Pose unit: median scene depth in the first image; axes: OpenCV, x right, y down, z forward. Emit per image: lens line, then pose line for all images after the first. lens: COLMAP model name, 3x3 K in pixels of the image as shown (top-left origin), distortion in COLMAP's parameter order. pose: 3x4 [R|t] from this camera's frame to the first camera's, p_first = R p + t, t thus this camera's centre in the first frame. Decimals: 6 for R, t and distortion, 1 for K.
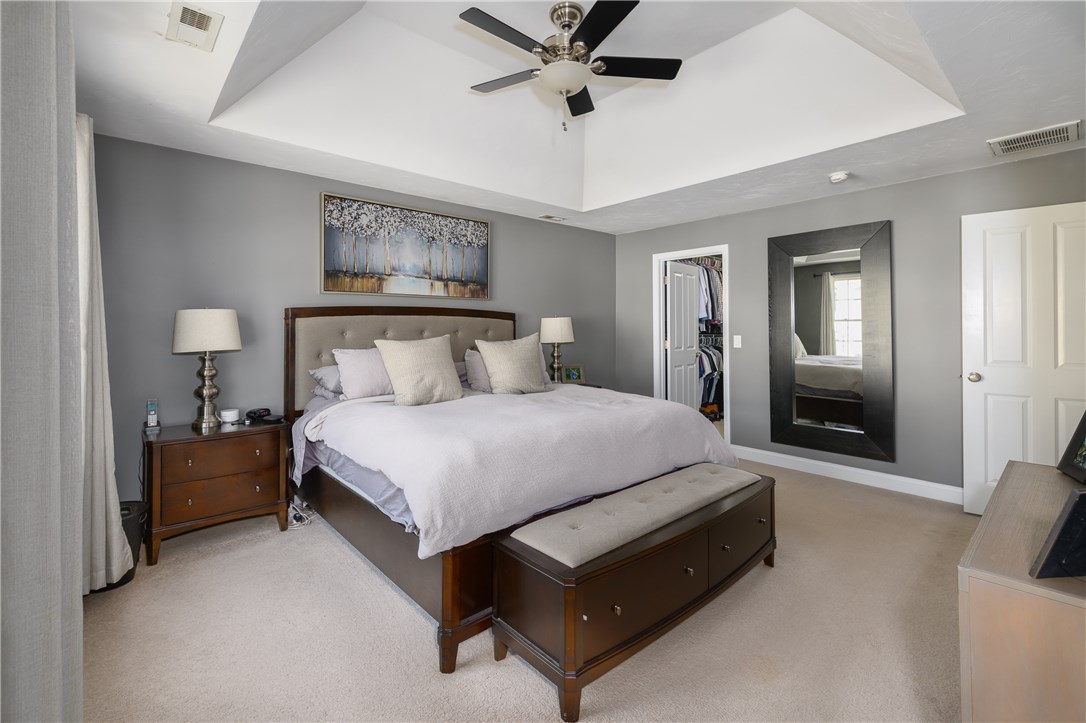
lens RADIAL K [[476.1, 0, 545.7], [0, 476.1, 322.1], [0, 0, 1]] dist [-0.004547, -0.000292]
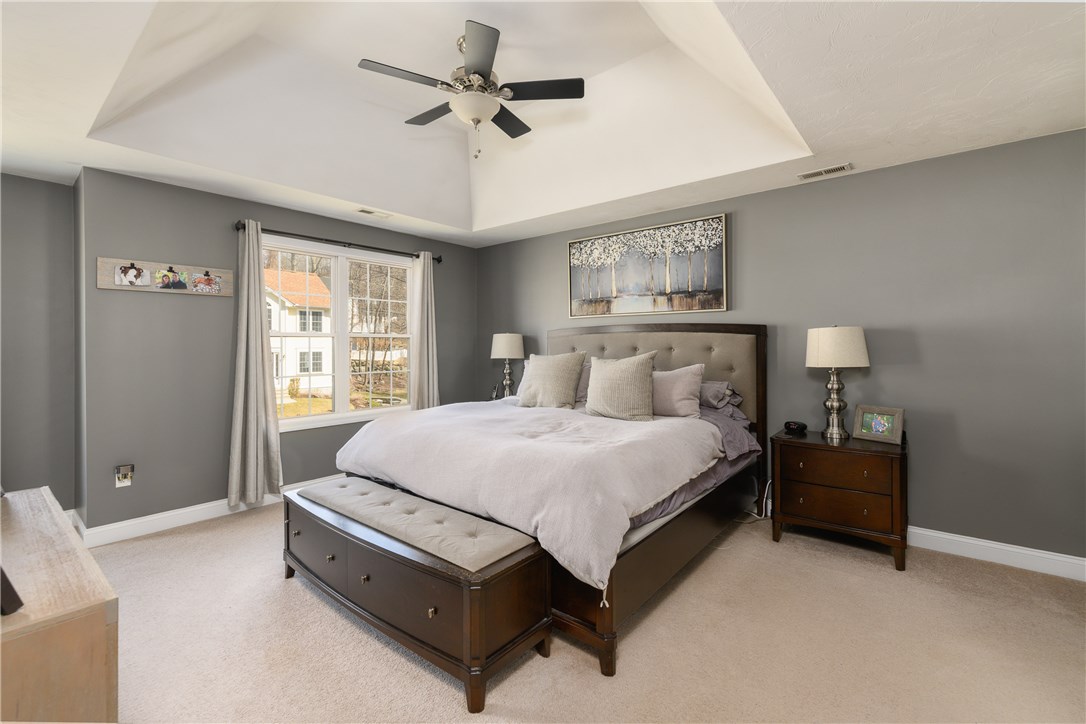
lens RADIAL K [[476.1, 0, 545.2], [0, 476.1, 350.1], [0, 0, 1]] dist [-0.004547, -0.000292]
pose [[0.146209, 0.011398, -0.989188, 0.714302], [0.015168, 0.999790, 0.013762, 0.006448], [0.989137, -0.017016, 0.146006, 0.640901]]
